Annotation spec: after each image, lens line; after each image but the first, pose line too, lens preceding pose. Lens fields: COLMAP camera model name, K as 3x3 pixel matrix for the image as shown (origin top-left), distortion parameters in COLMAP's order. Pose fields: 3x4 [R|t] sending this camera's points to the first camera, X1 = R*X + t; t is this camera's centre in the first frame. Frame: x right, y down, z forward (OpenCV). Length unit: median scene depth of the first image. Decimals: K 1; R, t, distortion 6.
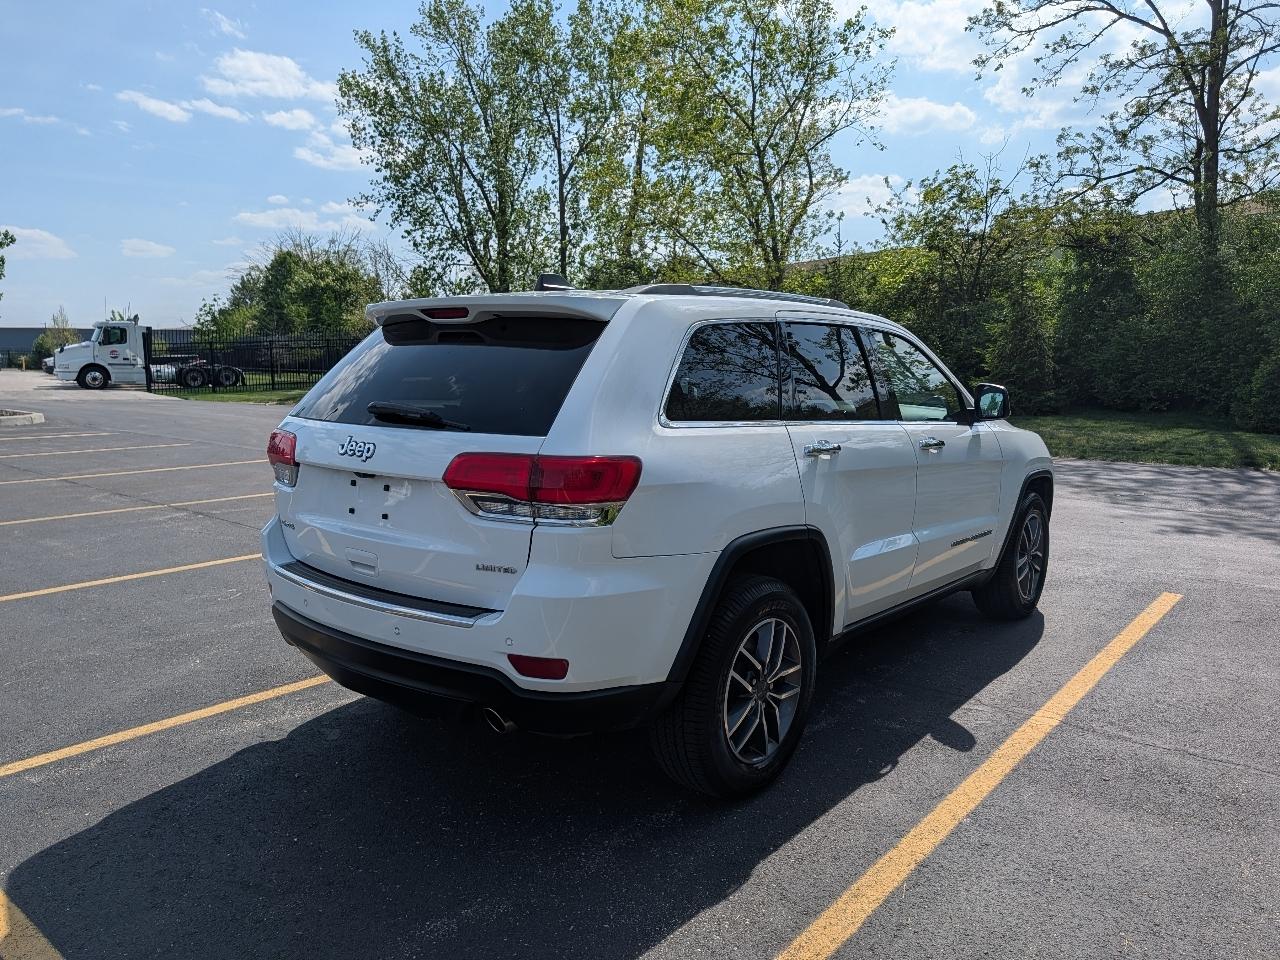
lens RADIAL K [[945.1, 0, 640.0], [0, 945.1, 480.0], [0, 0, 1]] dist [-0.005816, -0.004880]
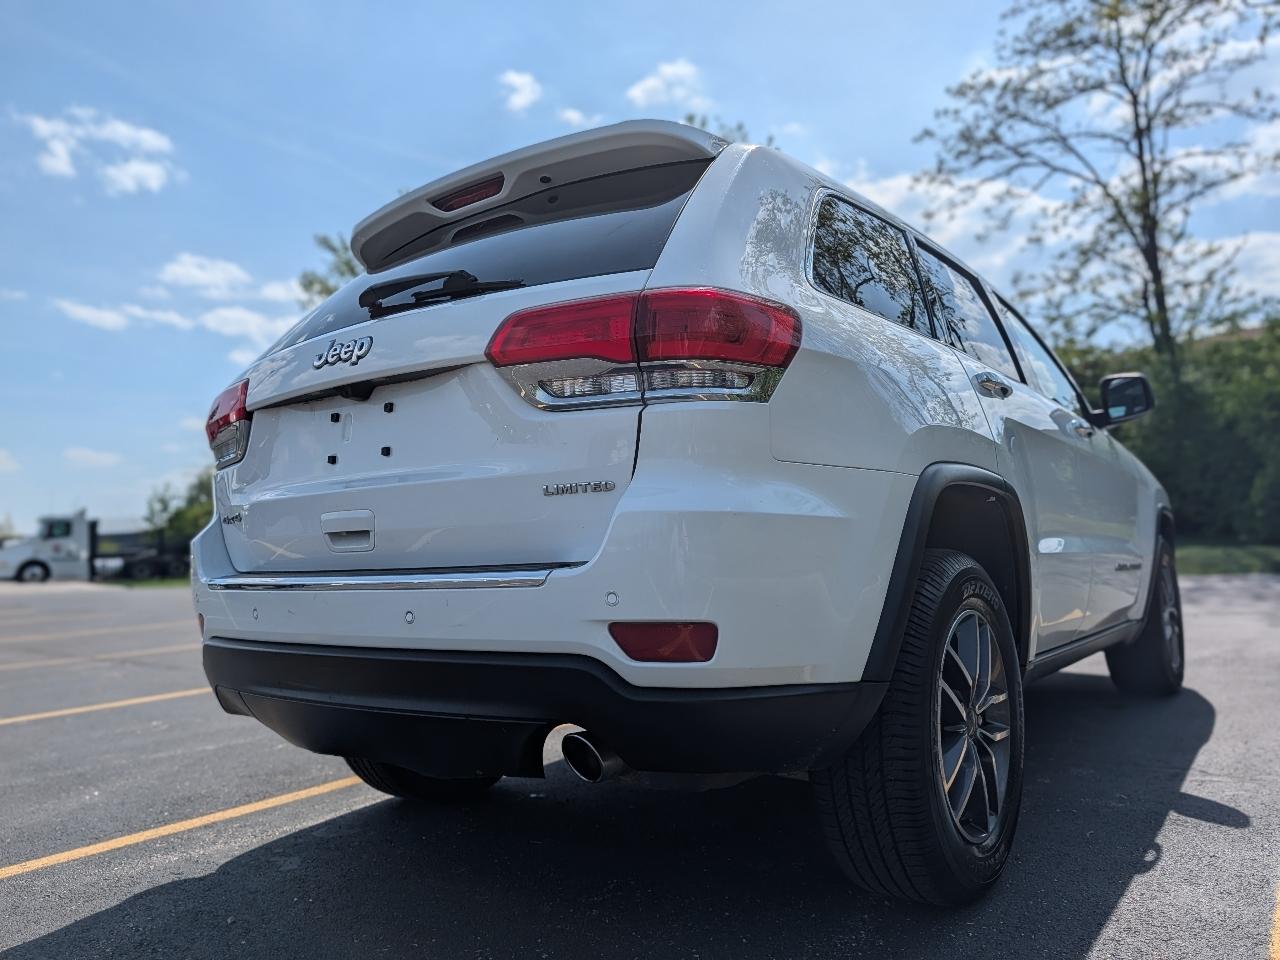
lens RADIAL K [[934.2, 0, 635.2], [0, 934.2, 463.4], [0, 0, 1]] dist [0.006179, -0.028814]
pose [[0.997923, -0.044766, 0.046314, -0.098106], [0.053919, 0.973907, -0.220447, 0.145376], [-0.035237, 0.222487, 0.974299, 0.284561]]
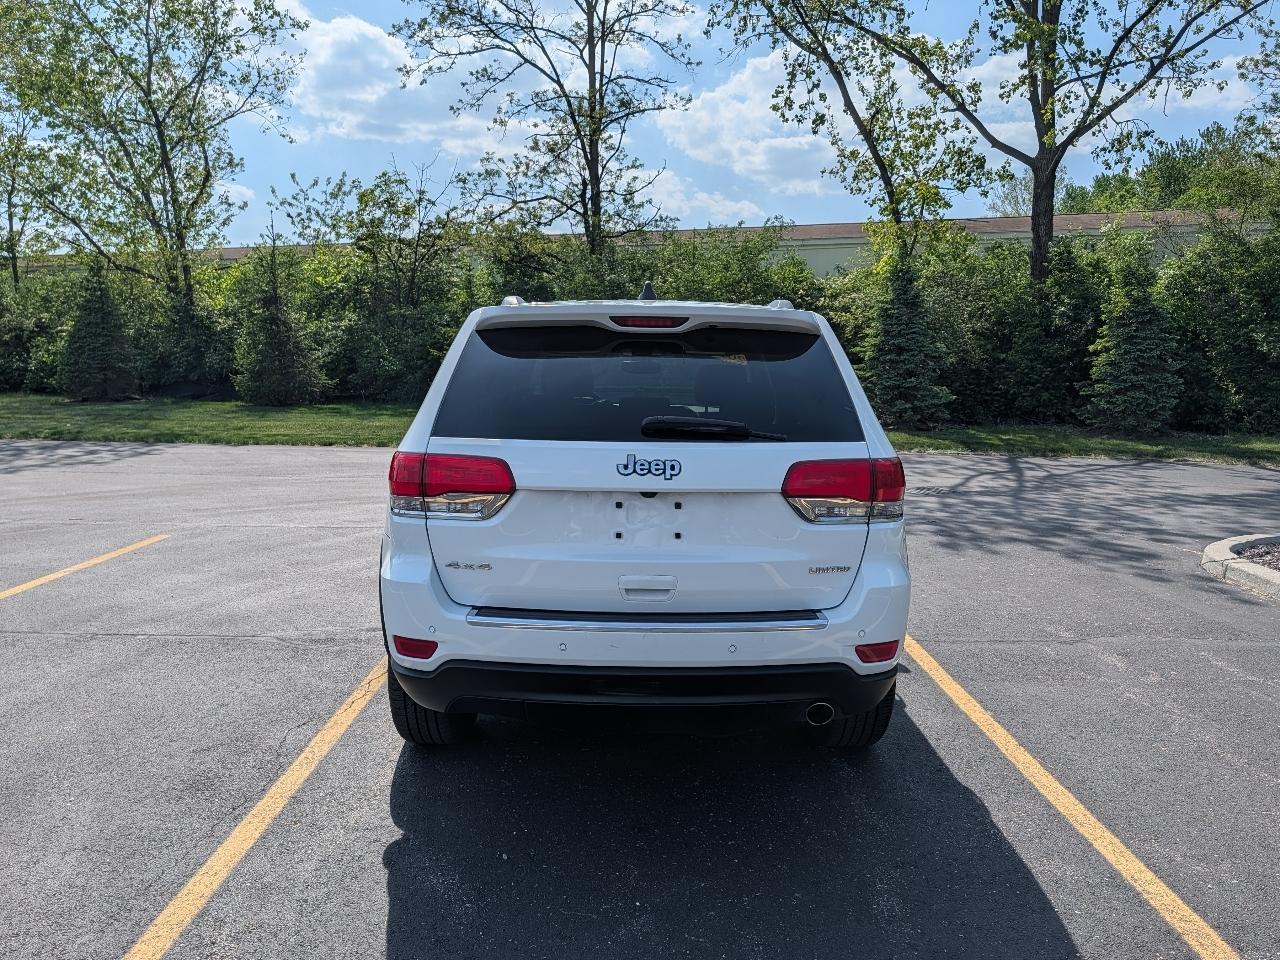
lens RADIAL K [[928.9, 0, 631.3], [0, 928.9, 478.1], [0, 0, 1]] dist [0.017505, -0.009851]
pose [[0.765632, -0.078309, 0.638494, -0.669660], [0.076887, 0.996587, 0.030032, -0.038085], [-0.638667, 0.026098, 0.769040, 0.231005]]
